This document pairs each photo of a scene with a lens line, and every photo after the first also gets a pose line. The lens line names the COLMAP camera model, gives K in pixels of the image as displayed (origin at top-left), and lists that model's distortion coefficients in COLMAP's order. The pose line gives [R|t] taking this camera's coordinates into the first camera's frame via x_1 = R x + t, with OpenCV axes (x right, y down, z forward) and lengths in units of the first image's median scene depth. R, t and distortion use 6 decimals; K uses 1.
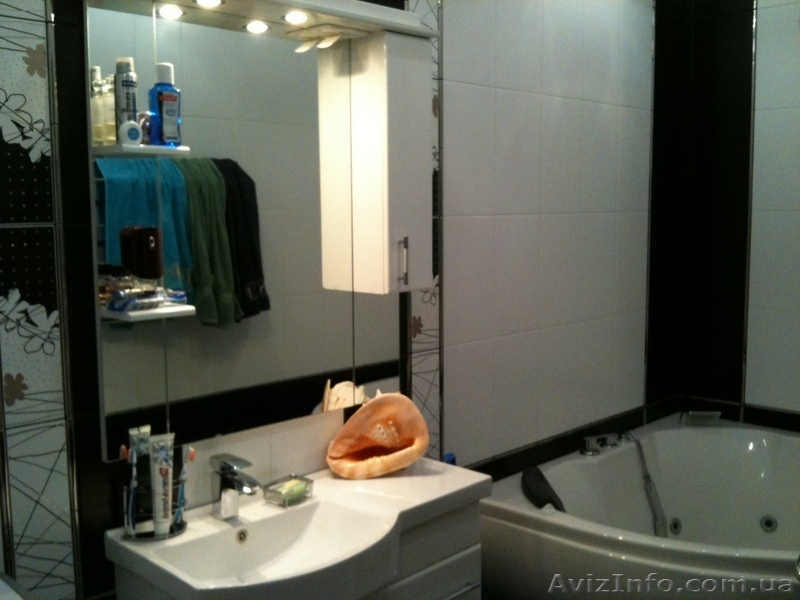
lens RADIAL K [[826.2, 0, 400.0], [0, 826.2, 300.0], [0, 0, 1]] dist [0.093864, -0.331716]
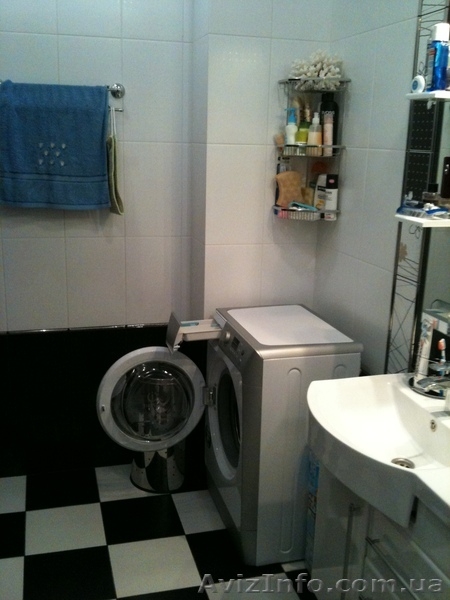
lens RADIAL K [[619.6, 0, 225.0], [0, 619.6, 300.0], [0, 0, 1]] dist [0.093864, -0.331716]
pose [[-0.494910, 0.210418, -0.843083, 0.551437], [-0.113698, 0.946215, 0.302901, -0.098839], [0.861474, 0.245766, -0.444367, 0.906239]]
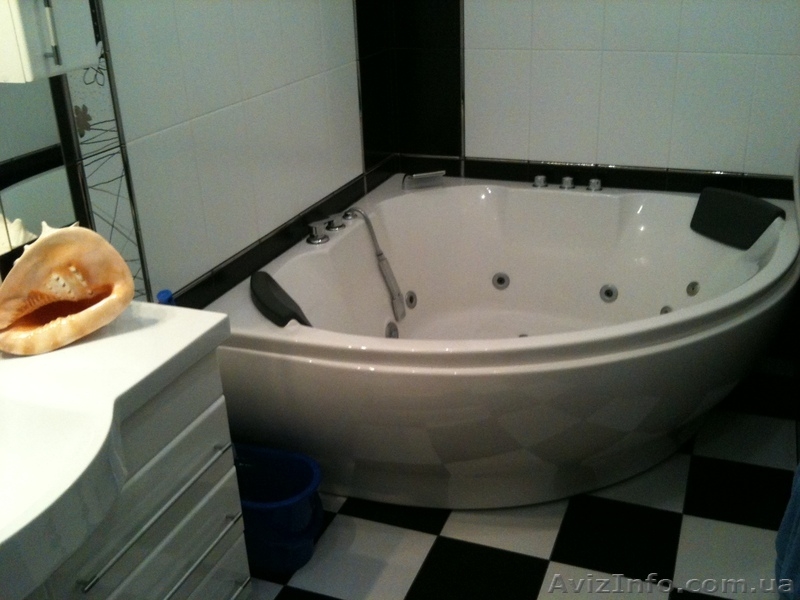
lens RADIAL K [[826.2, 0, 400.0], [0, 826.2, 300.0], [0, 0, 1]] dist [0.093864, -0.331716]
pose [[0.919200, -0.185633, 0.347292, -0.005694], [0.075454, 0.948605, 0.307336, -0.020897], [-0.386494, -0.256298, 0.885965, 0.248158]]
